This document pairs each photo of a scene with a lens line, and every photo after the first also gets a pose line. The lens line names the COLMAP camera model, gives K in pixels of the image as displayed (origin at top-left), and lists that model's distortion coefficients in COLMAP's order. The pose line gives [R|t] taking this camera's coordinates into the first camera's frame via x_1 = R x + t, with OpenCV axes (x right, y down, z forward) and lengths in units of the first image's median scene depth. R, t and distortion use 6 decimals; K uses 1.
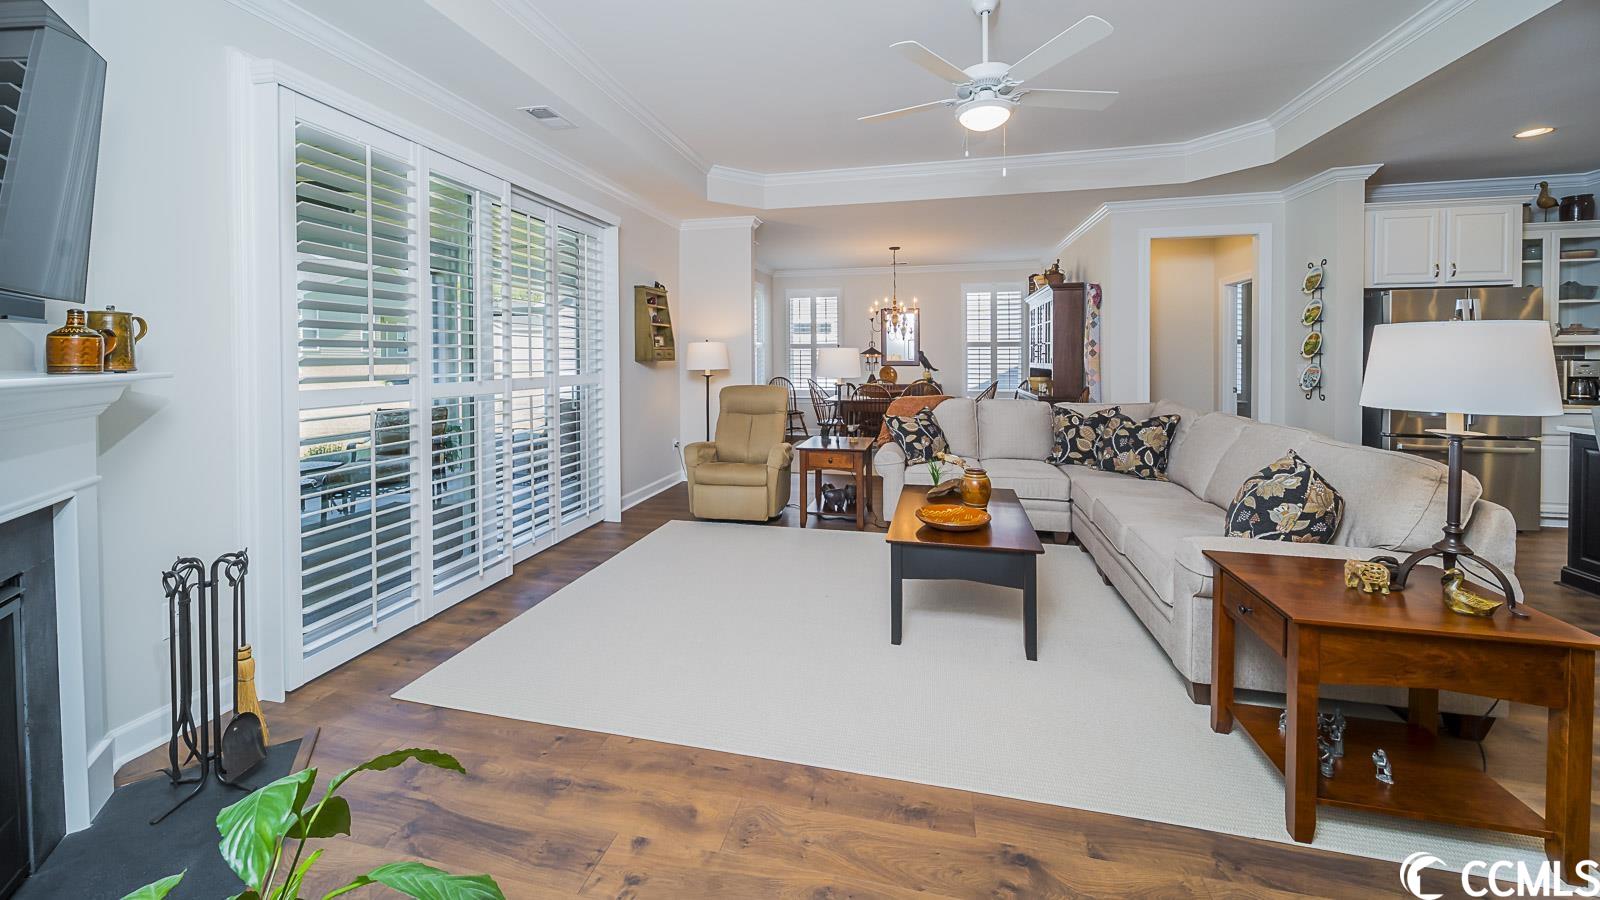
lens RADIAL K [[579.6, 0, 795.6], [0, 579.6, 362.6], [0, 0, 1]] dist [-0.002185, -0.000847]
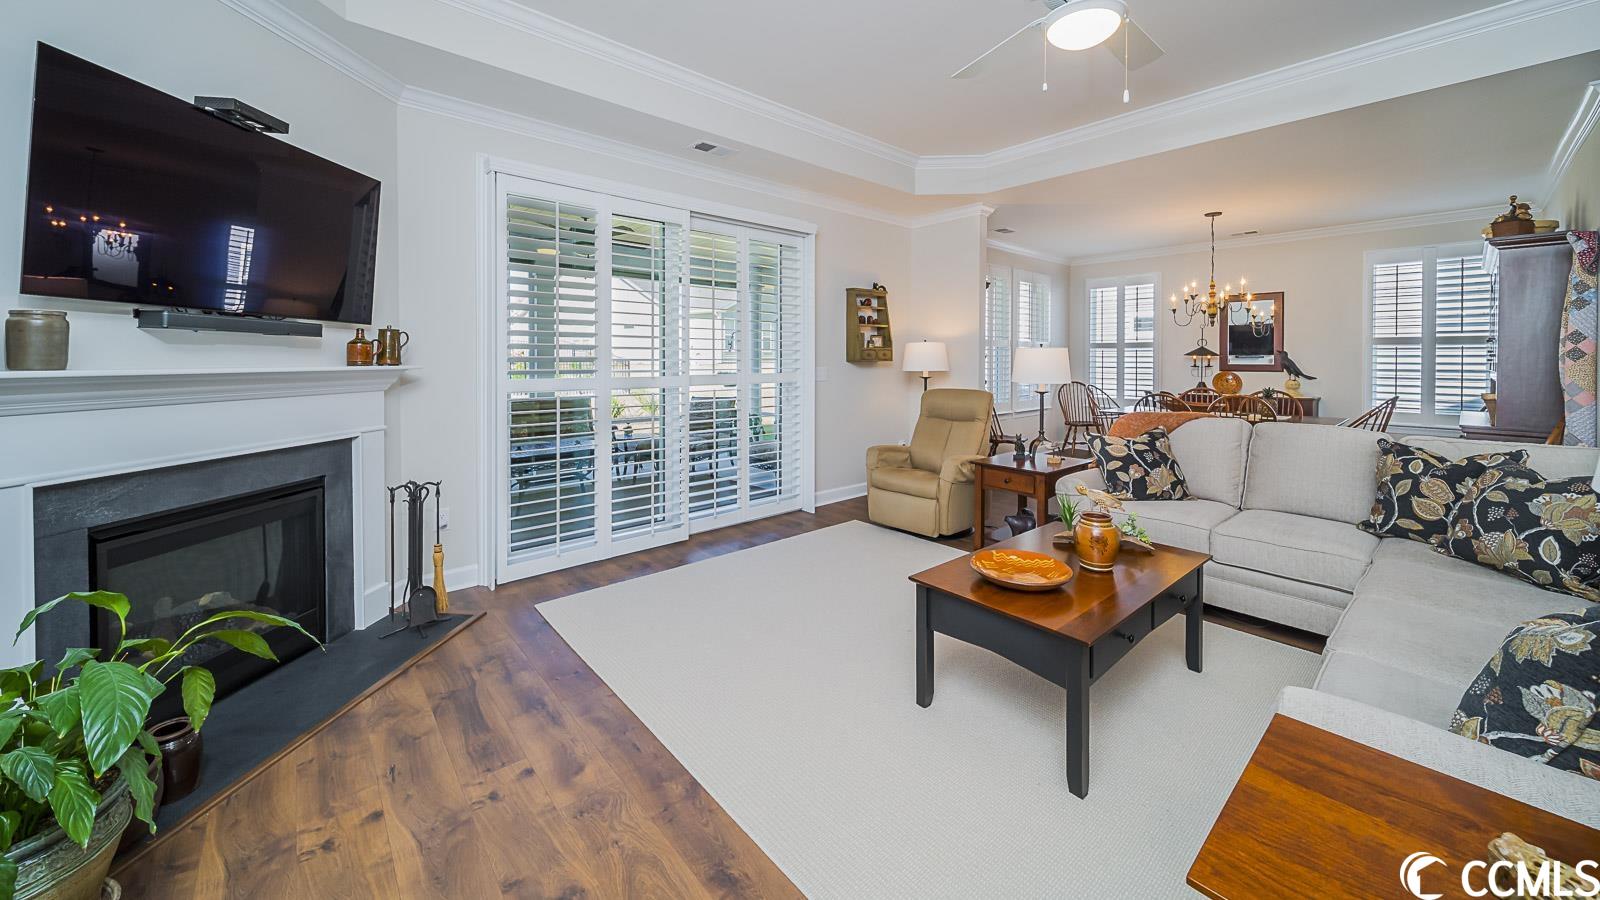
lens RADIAL K [[579.6, 0, 799.0], [0, 579.6, 373.5], [0, 0, 1]] dist [-0.002185, -0.000847]
pose [[0.807891, 0.020442, -0.588977, 0.348057], [-0.010872, 0.999745, 0.019786, -0.000811], [0.589231, -0.009582, 0.807907, 0.160719]]
